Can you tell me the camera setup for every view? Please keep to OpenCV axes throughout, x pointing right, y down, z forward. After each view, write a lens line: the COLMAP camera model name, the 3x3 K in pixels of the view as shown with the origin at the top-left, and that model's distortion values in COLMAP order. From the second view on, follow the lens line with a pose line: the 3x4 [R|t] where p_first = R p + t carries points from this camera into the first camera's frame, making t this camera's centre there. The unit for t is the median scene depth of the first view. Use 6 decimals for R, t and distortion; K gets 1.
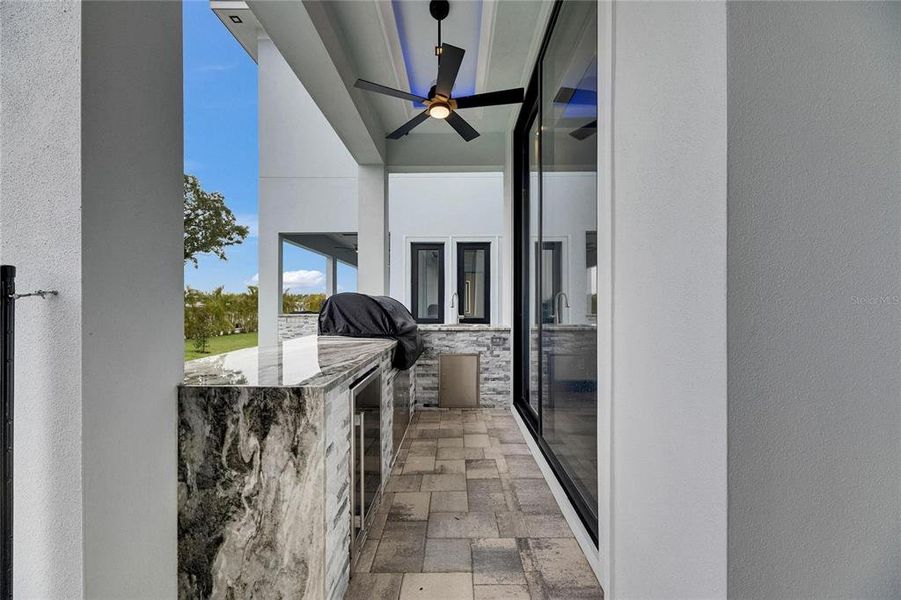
lens RADIAL K [[358.7, 0, 442.9], [0, 358.7, 295.3], [0, 0, 1]] dist [0.007166, -0.000914]
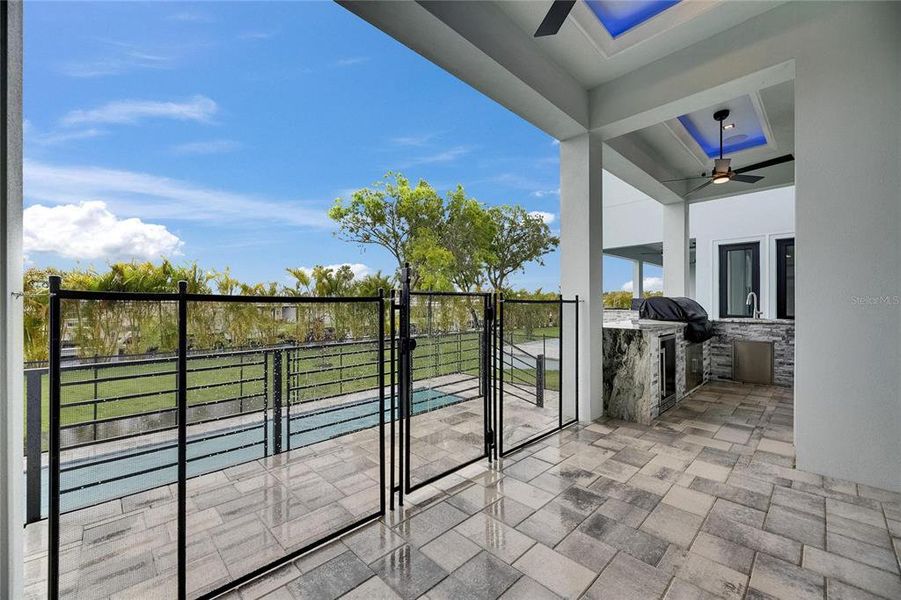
lens RADIAL K [[360.8, 0, 456.1], [0, 360.8, 306.5], [0, 0, 1]] dist [0.007554, -0.000556]
pose [[0.727317, 0.005724, -0.686278, 0.243817], [0.020442, 0.999341, 0.029999, -0.030286], [0.685997, -0.035848, 0.726721, -0.984144]]
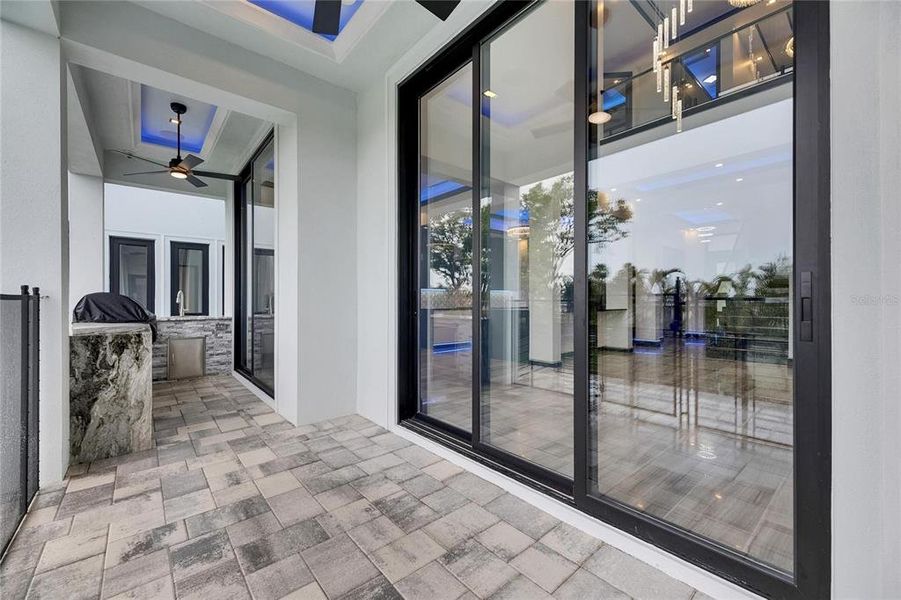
lens RADIAL K [[360.8, 0, 451.4], [0, 360.8, 306.2], [0, 0, 1]] dist [0.007554, -0.000556]
pose [[0.737816, -0.007524, 0.674960, -0.204263], [-0.019966, 0.999257, 0.032965, -0.026258], [-0.674707, -0.037799, 0.737117, -0.959927]]
